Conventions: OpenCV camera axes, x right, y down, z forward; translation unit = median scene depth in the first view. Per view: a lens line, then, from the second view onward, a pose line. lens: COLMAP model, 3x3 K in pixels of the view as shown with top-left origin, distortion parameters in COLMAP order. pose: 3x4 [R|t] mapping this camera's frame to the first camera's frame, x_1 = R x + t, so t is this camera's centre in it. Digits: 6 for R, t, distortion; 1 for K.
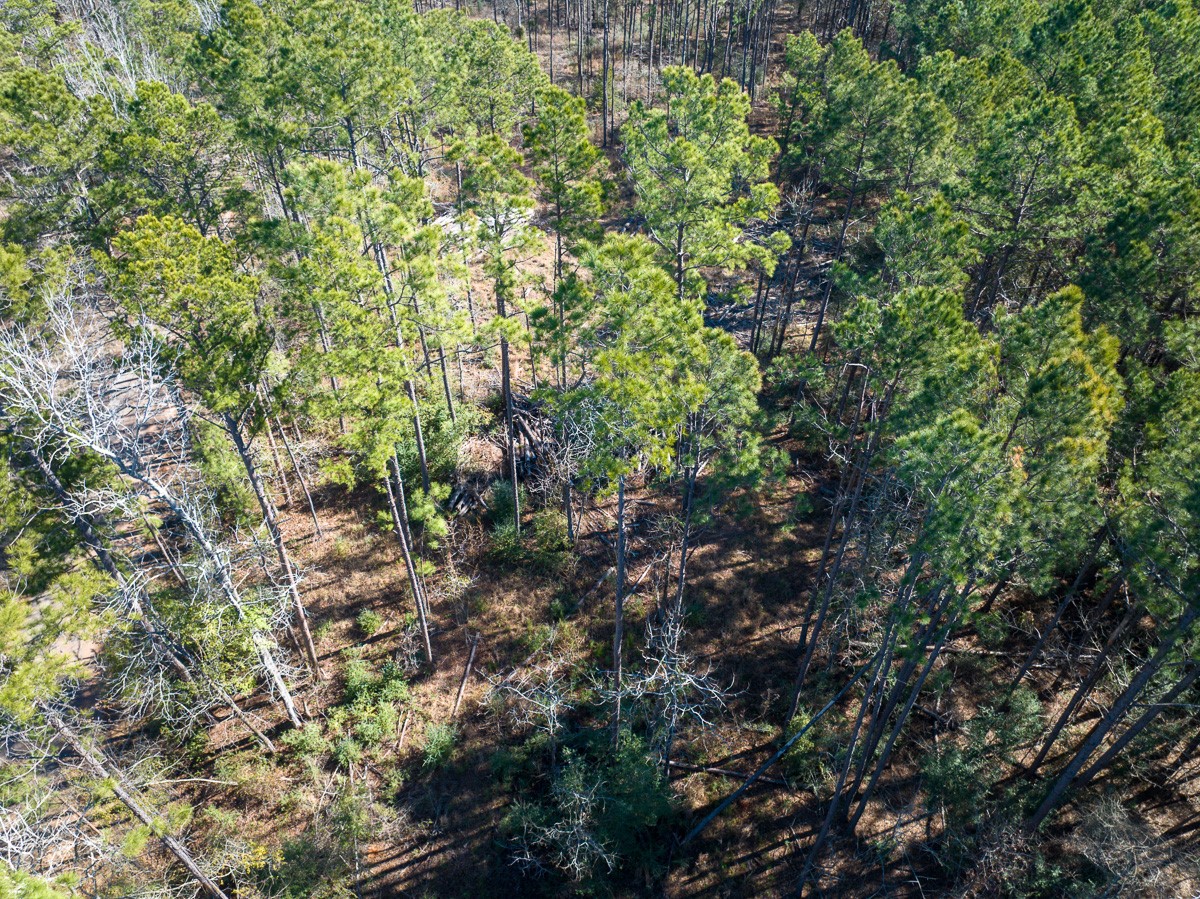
lens RADIAL K [[838.6, 0, 596.9], [0, 838.6, 450.6], [0, 0, 1]] dist [-0.007856, -0.002851]
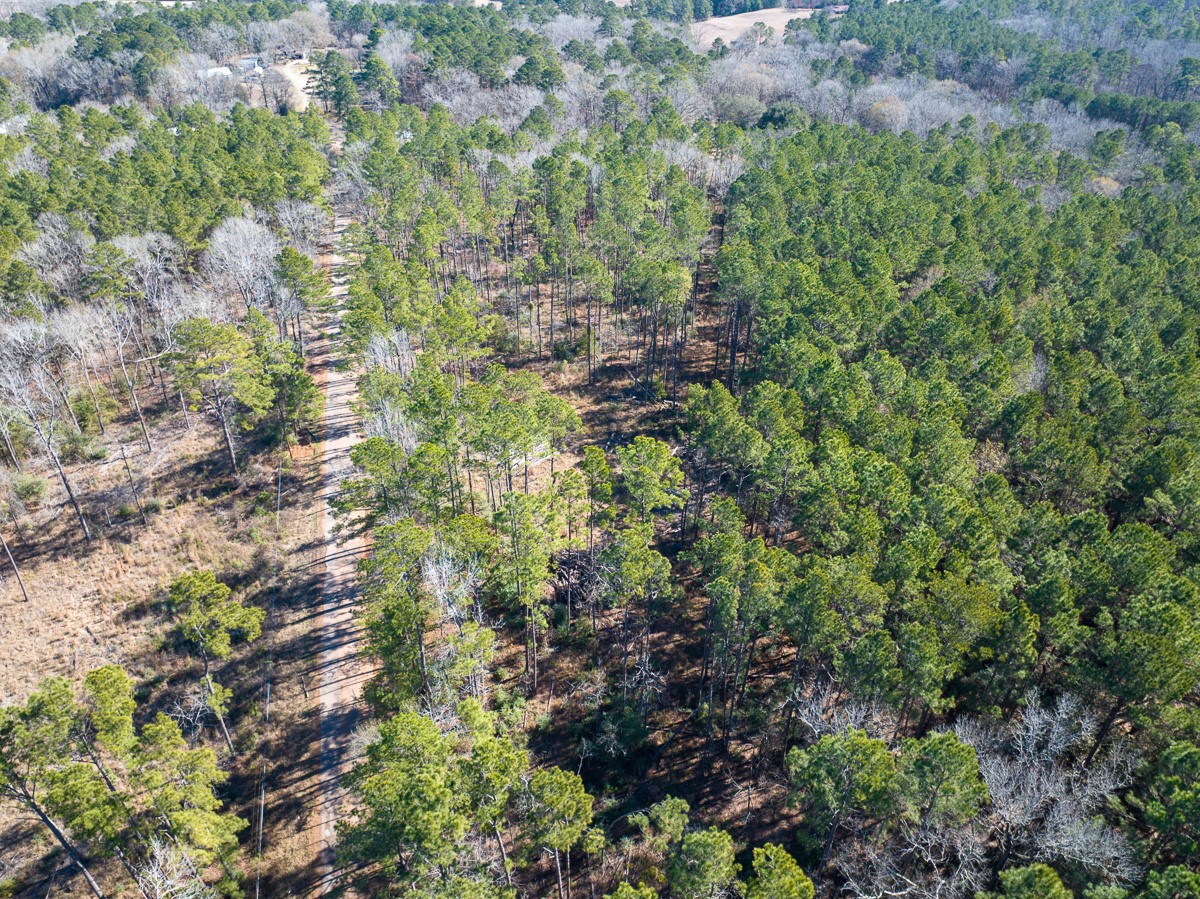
lens RADIAL K [[838.6, 0, 600.6], [0, 838.6, 443.7], [0, 0, 1]] dist [-0.007856, -0.002851]
pose [[0.998475, -0.023008, 0.050173, -0.120539], [0.030551, 0.987414, -0.155181, -0.031856], [-0.045971, 0.156477, 0.986611, -1.219455]]
